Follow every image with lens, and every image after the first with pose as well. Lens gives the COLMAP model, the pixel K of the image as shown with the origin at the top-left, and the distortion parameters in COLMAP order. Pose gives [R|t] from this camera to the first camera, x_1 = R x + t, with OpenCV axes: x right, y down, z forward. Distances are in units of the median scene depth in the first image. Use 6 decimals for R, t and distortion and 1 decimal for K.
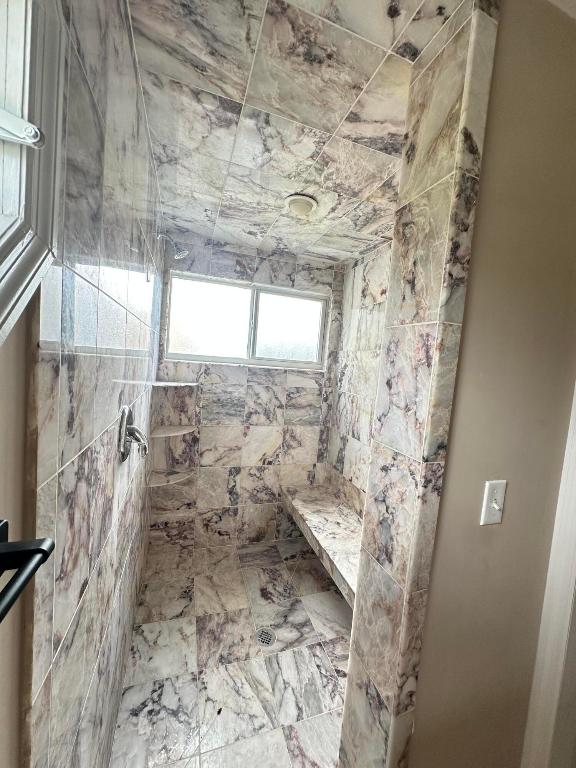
lens RADIAL K [[305.8, 0, 288.0], [0, 305.8, 384.0], [0, 0, 1]] dist [-0.000922, 0.000055]
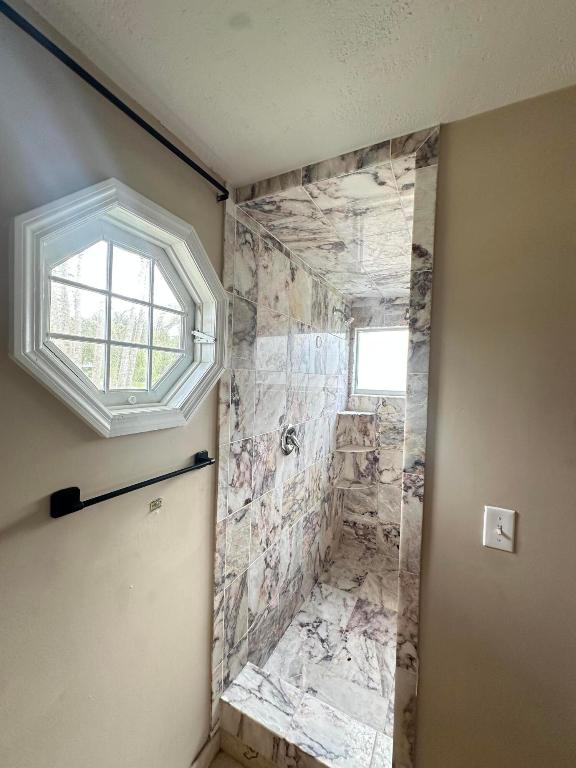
lens RADIAL K [[305.8, 0, 288.0], [0, 305.8, 384.0], [0, 0, 1]] dist [-0.000922, 0.000055]
pose [[0.693669, -0.042593, -0.719034, 0.480525], [-0.026353, 0.996081, -0.084428, -0.006812], [0.719812, 0.077514, 0.689828, -0.166794]]
